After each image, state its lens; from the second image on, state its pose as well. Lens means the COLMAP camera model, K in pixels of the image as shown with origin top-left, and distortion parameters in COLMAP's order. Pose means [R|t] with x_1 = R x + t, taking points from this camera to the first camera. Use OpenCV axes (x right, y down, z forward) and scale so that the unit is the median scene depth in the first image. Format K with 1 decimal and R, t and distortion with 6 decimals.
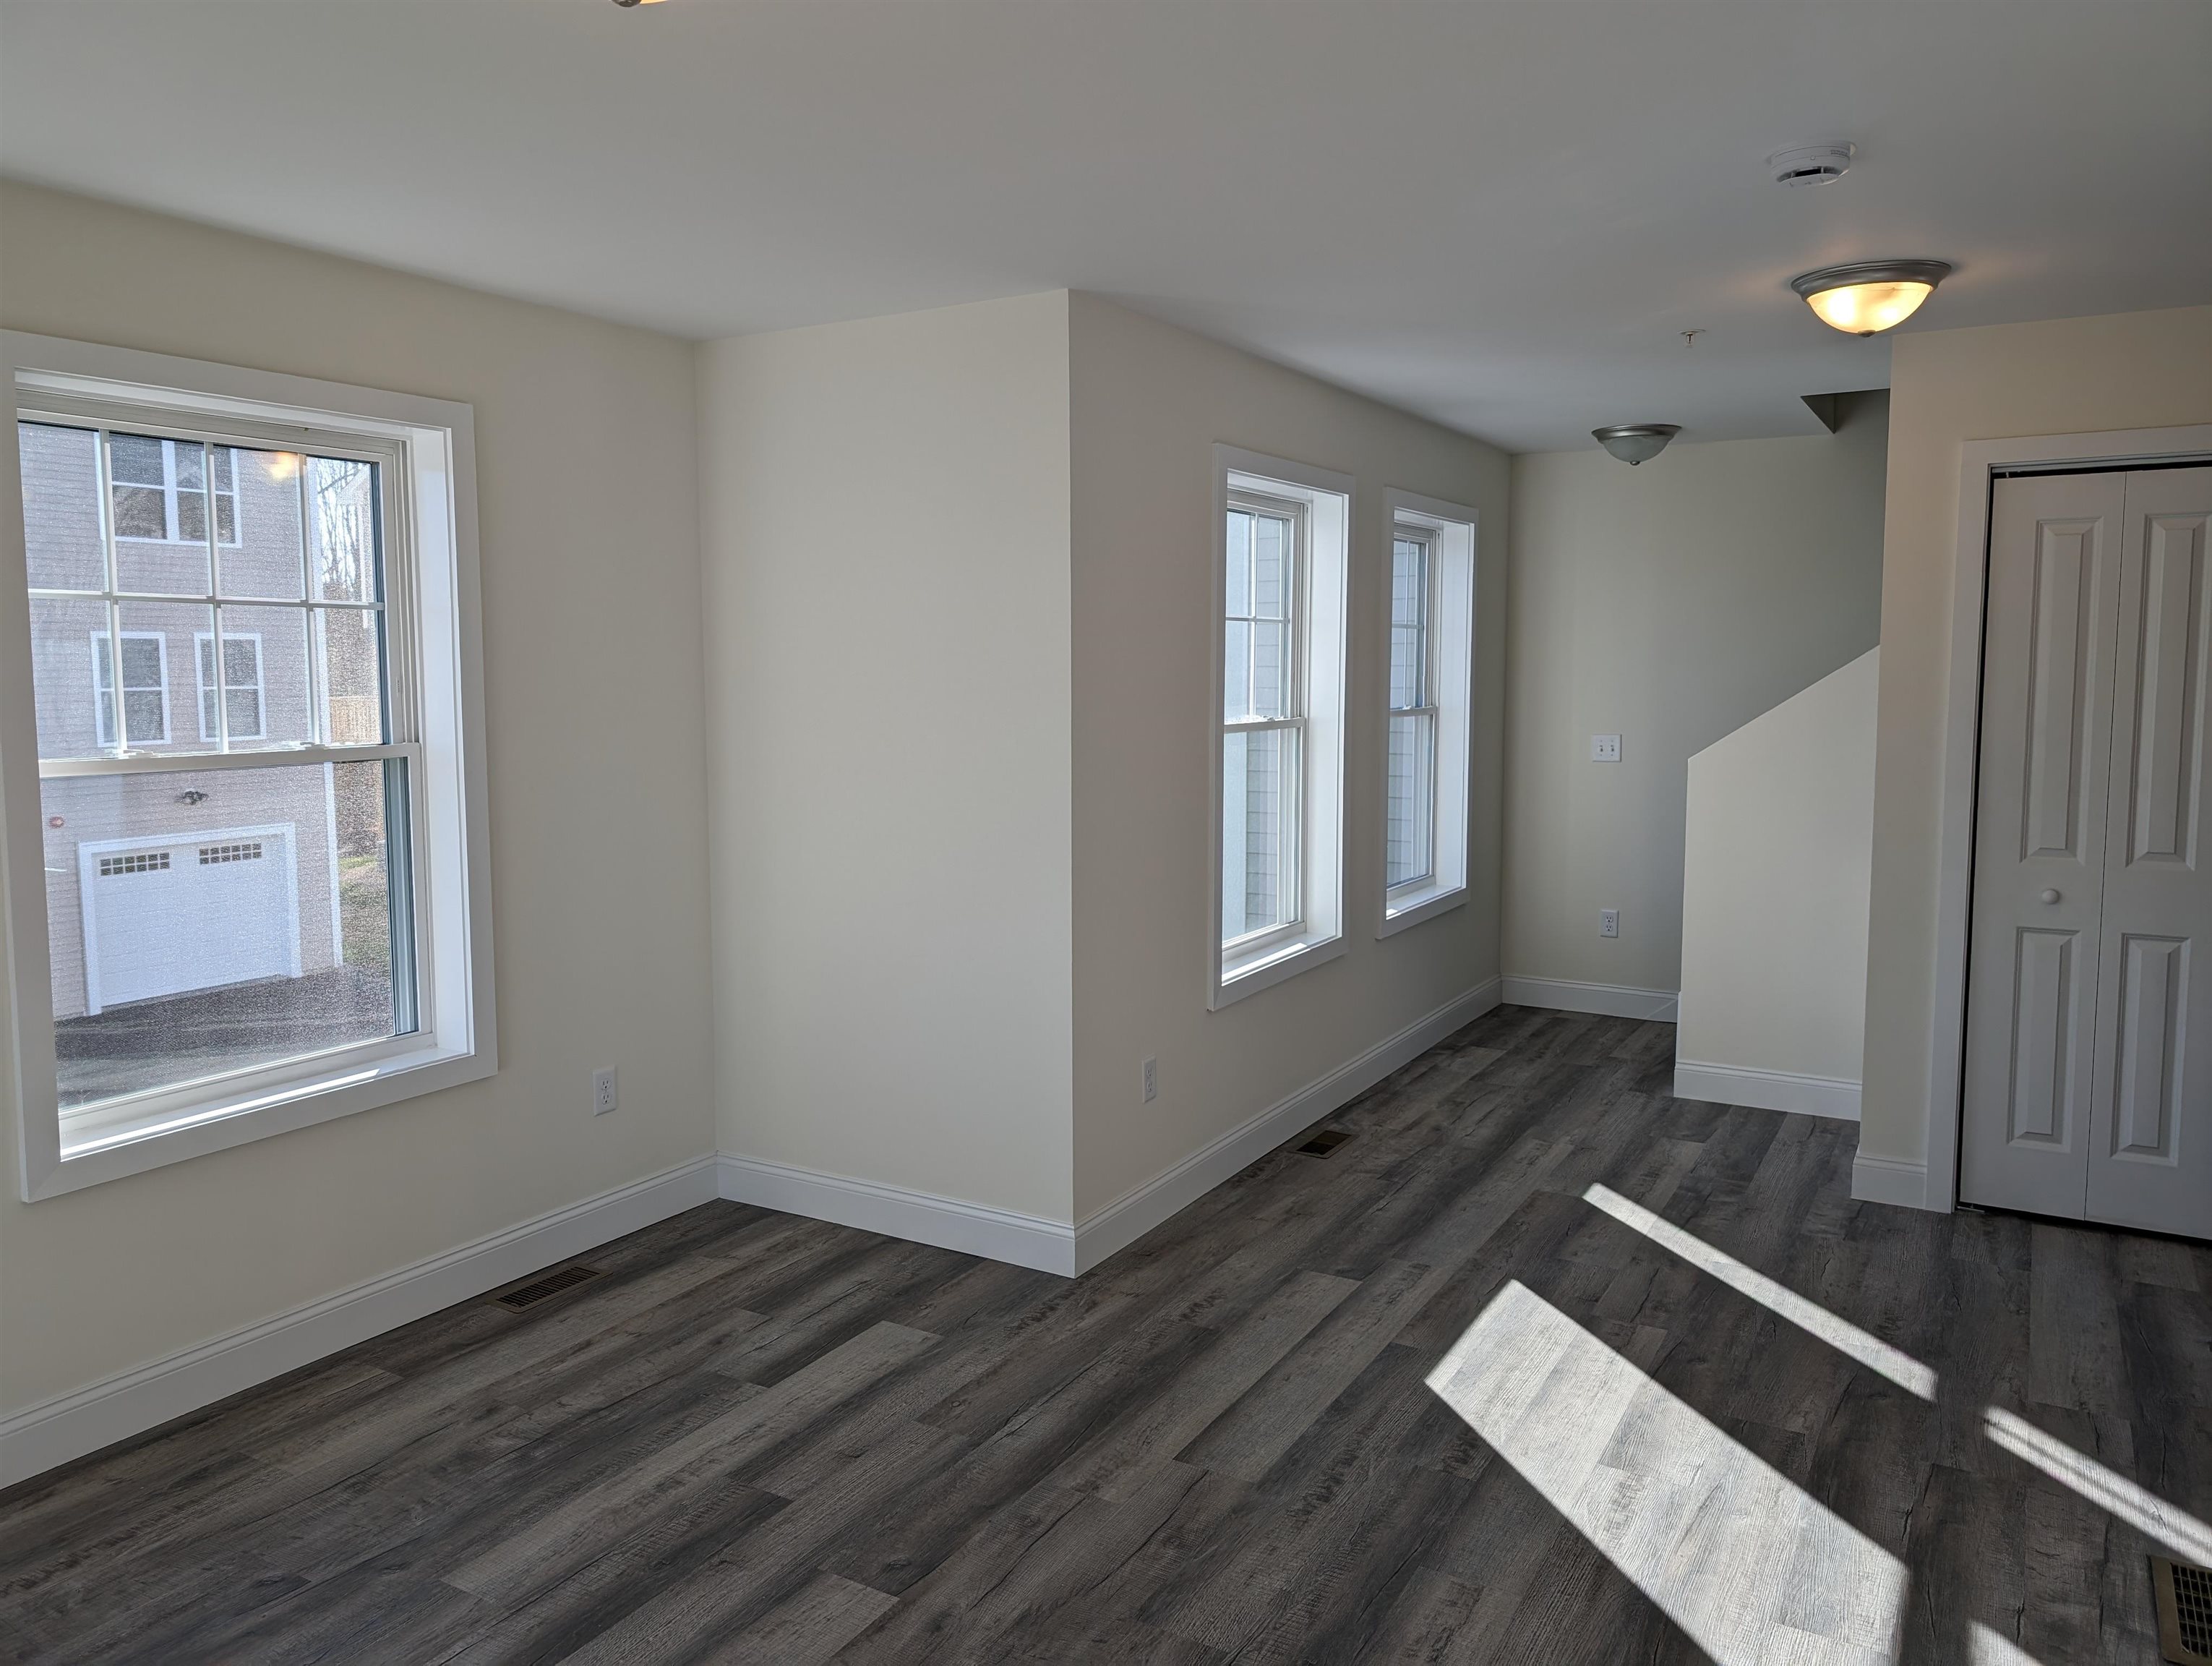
lens RADIAL K [[1612.7, 0, 1094.9], [0, 1612.7, 793.5], [0, 0, 1]] dist [0.021182, -0.002920]
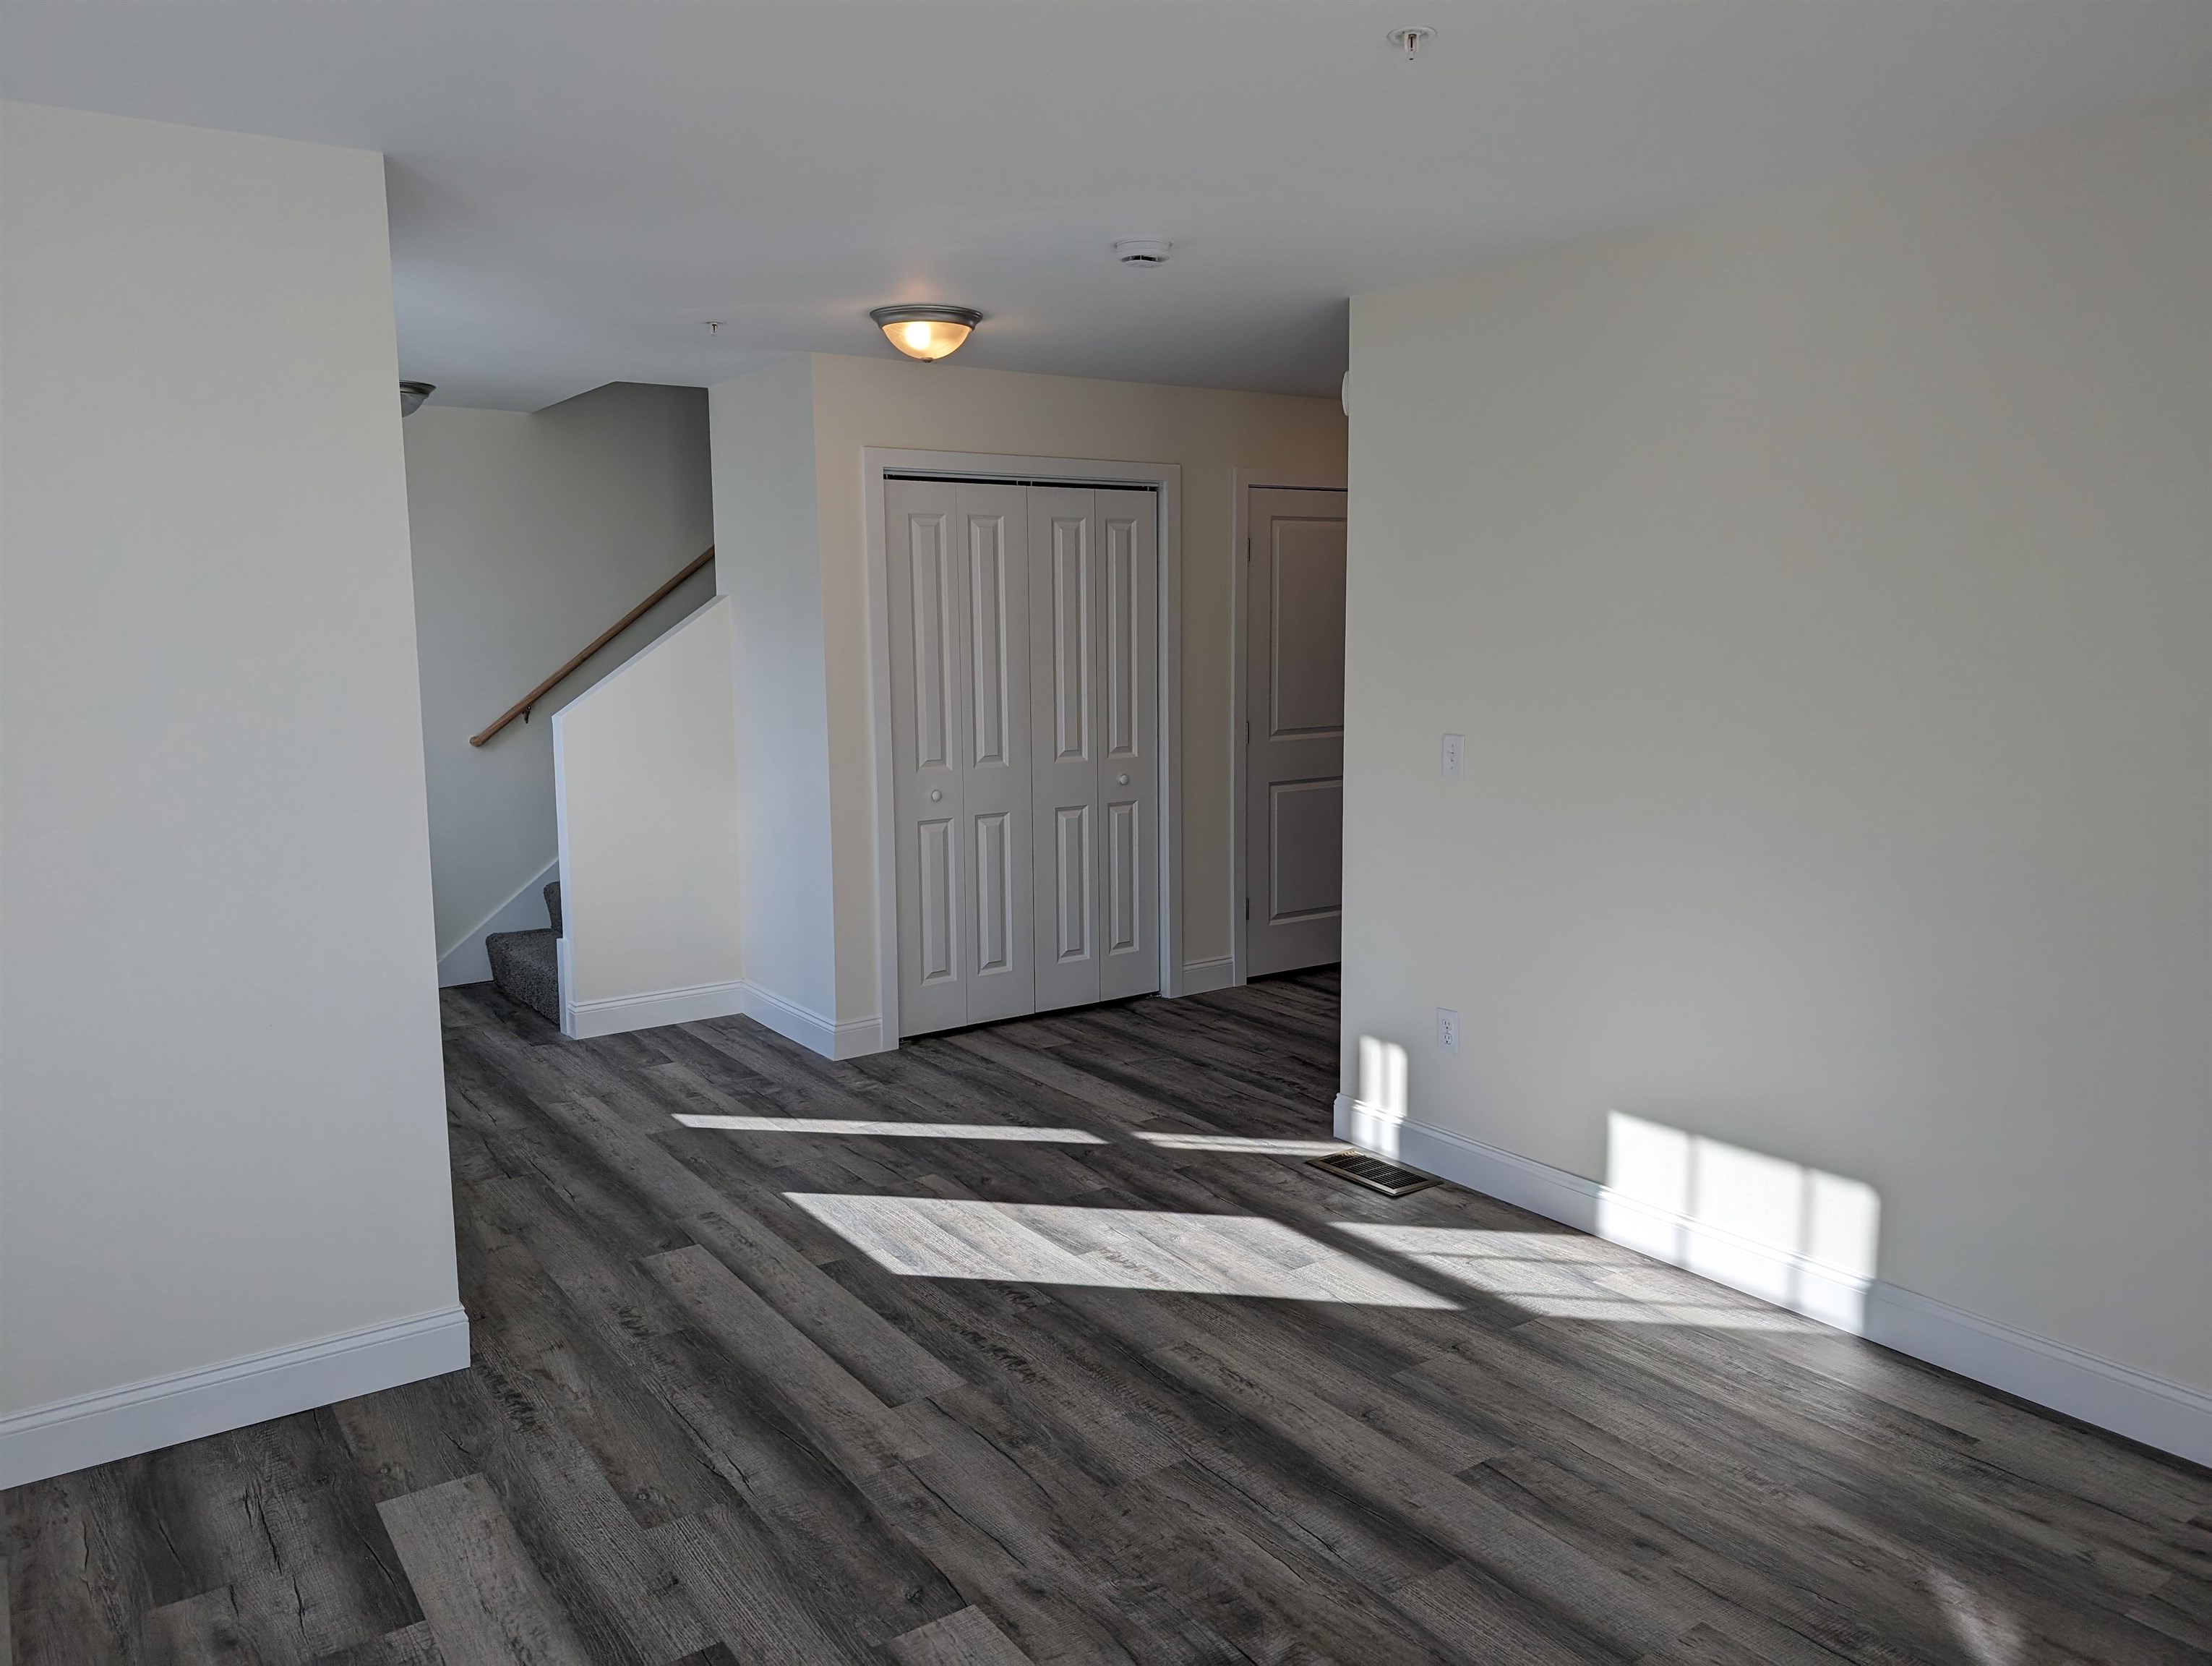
lens RADIAL K [[1576.1, 0, 1113.2], [0, 1576.1, 822.2], [0, 0, 1]] dist [0.002557, 0.000894]
pose [[0.412659, -0.121031, 0.902809, -0.633269], [0.087973, 0.991795, 0.092750, -0.027776], [-0.906628, 0.041148, 0.419920, 0.377918]]
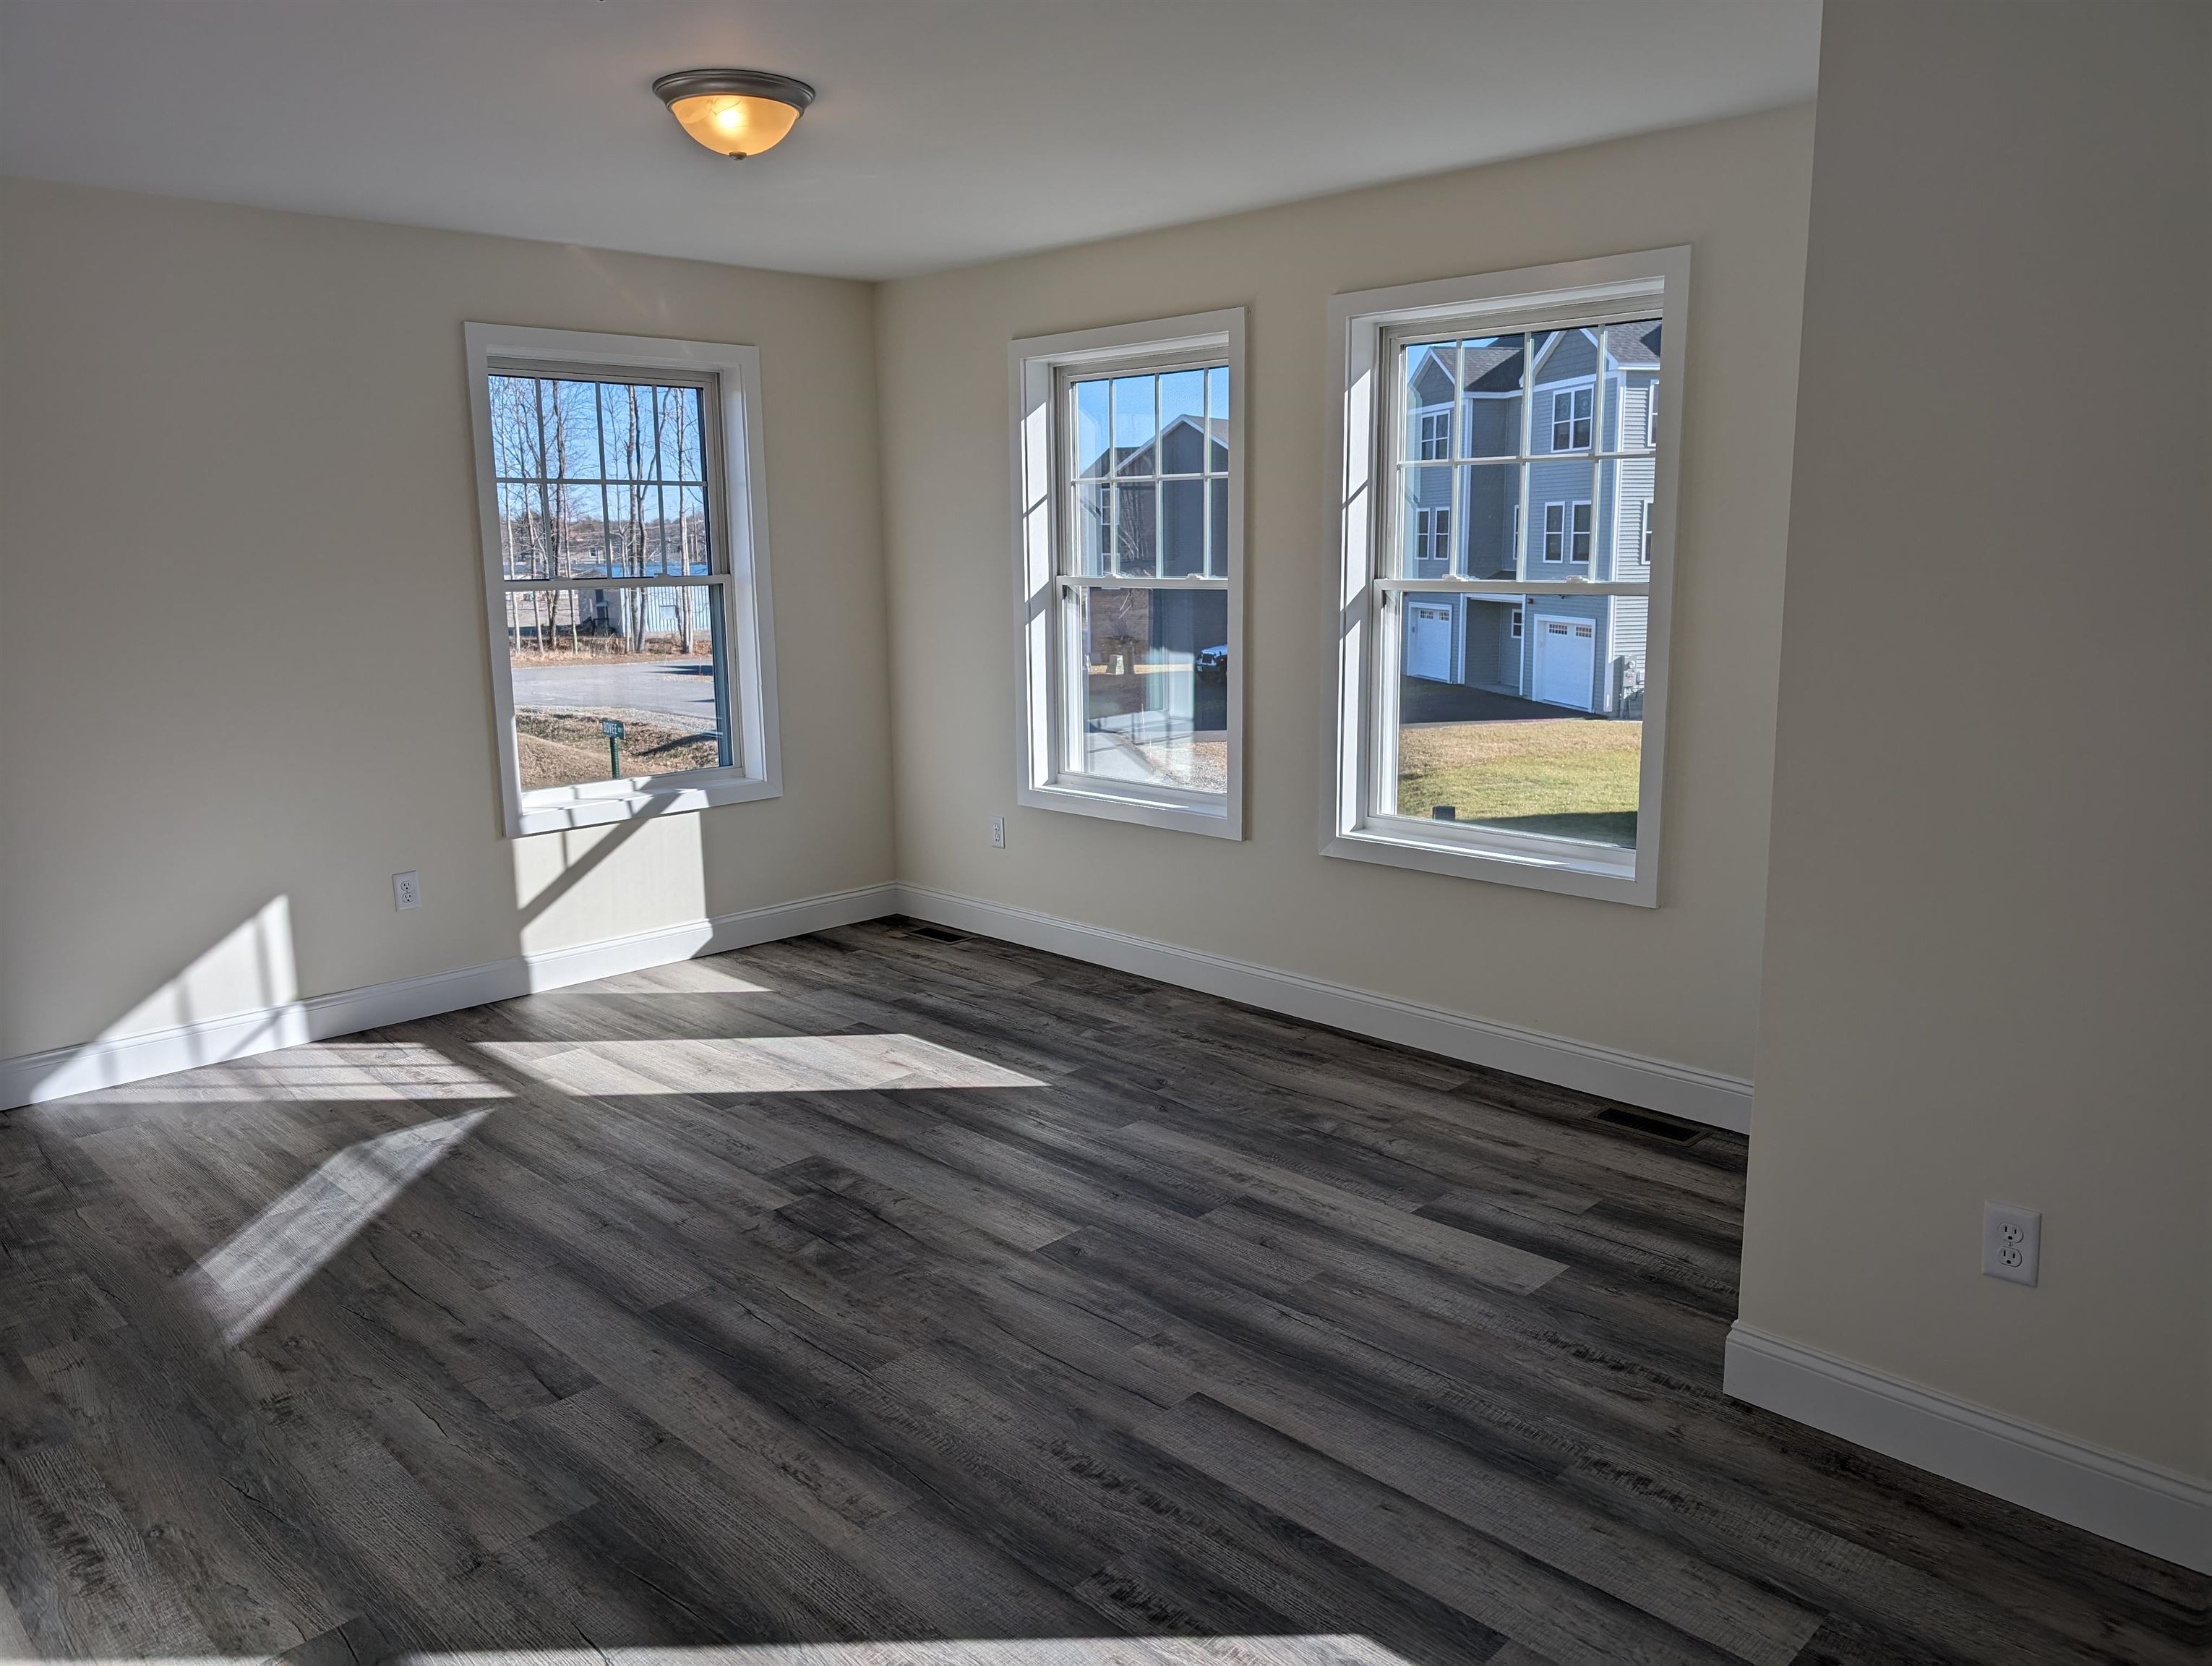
lens RADIAL K [[1576.1, 0, 1113.2], [0, 1576.1, 822.2], [0, 0, 1]] dist [0.002557, 0.000894]
pose [[-0.244464, 0.179485, -0.952902, 0.726344], [-0.071050, 0.976762, 0.202207, -0.068289], [0.967052, 0.117136, -0.226030, 0.953204]]
